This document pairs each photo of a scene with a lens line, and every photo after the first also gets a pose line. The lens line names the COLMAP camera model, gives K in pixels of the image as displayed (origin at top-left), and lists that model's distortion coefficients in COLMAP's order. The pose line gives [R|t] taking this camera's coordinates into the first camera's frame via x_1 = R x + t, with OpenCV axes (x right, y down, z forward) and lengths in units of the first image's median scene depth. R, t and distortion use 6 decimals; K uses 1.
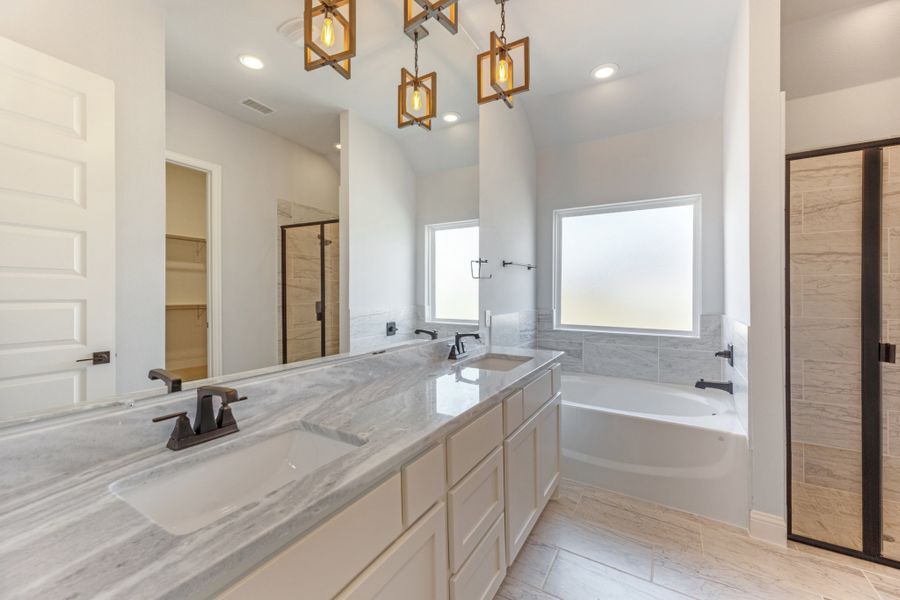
lens RADIAL K [[348.8, 0, 452.2], [0, 348.8, 299.3], [0, 0, 1]] dist [-0.002205, -0.000002]
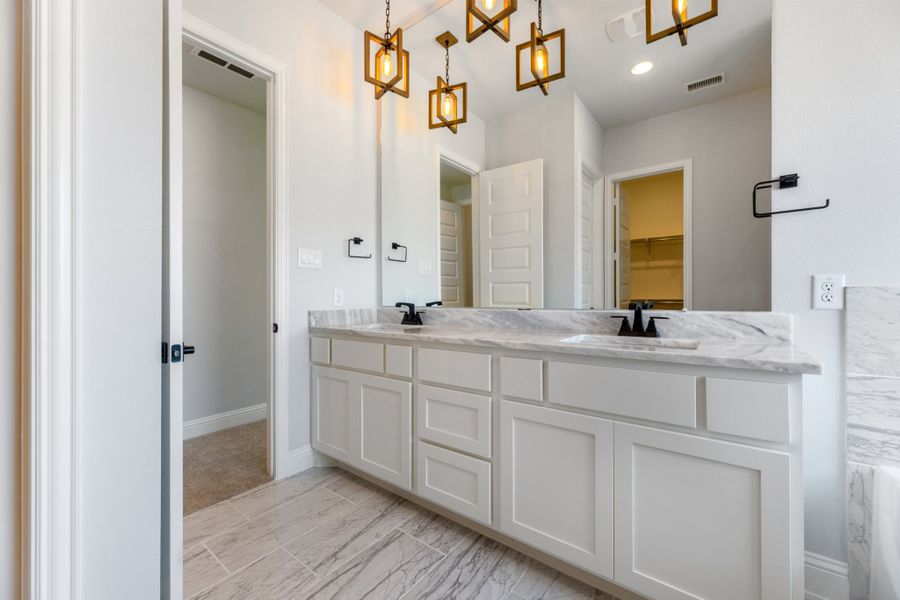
lens RADIAL K [[361.6, 0, 456.0], [0, 361.6, 298.3], [0, 0, 1]] dist [-0.004585, 0.000185]
pose [[-0.120681, -0.002502, -0.992688, 0.856228], [-0.016346, 0.999866, -0.000533, 0.094410], [0.992557, 0.016162, -0.120706, 0.738854]]
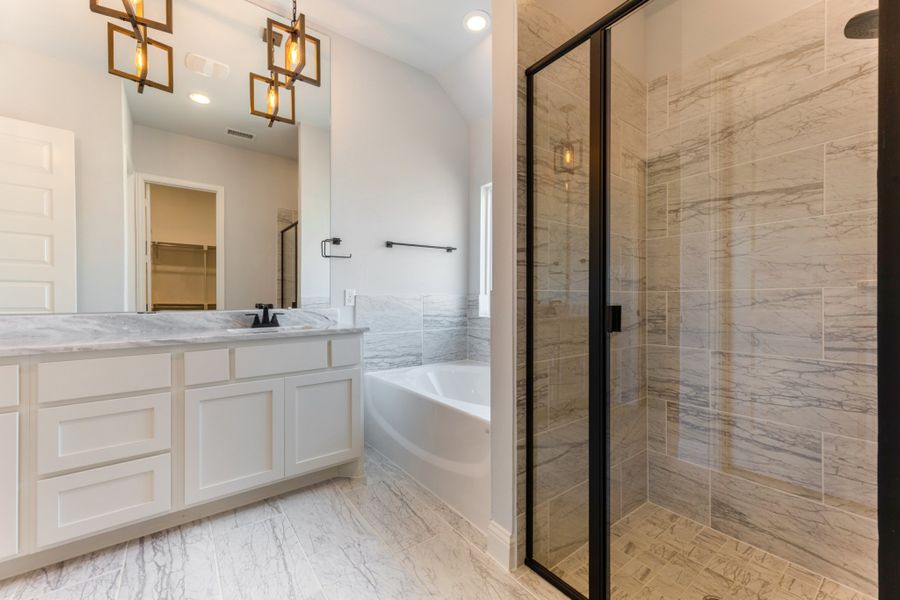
lens RADIAL K [[361.6, 0, 453.1], [0, 361.6, 301.7], [0, 0, 1]] dist [-0.004585, 0.000185]
pose [[0.932443, -0.006681, -0.361256, 1.002689], [0.002267, 0.999918, -0.012641, 0.105683], [0.361310, 0.010968, 0.932381, 0.172329]]
